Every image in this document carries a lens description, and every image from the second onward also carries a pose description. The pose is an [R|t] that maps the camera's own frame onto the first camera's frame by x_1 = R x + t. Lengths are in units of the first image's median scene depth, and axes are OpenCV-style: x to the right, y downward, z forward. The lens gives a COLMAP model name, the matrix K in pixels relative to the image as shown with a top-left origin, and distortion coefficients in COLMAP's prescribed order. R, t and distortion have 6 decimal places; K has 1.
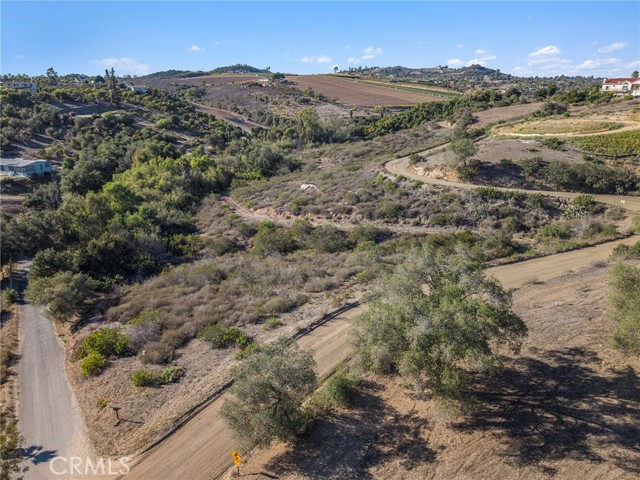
lens RADIAL K [[437.4, 0, 320.0], [0, 437.4, 240.0], [0, 0, 1]] dist [0.029433, -0.005064]
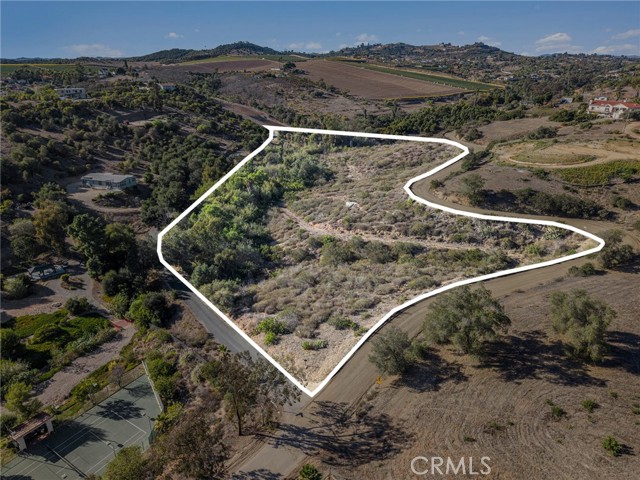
lens RADIAL K [[437.4, 0, 320.0], [0, 437.4, 240.0], [0, 0, 1]] dist [0.029433, -0.005064]
pose [[0.999997, 0.001090, 0.002201, -0.153748], [-0.001205, 0.998584, 0.053178, -0.103490], [-0.002140, -0.053180, 0.998583, -0.369752]]
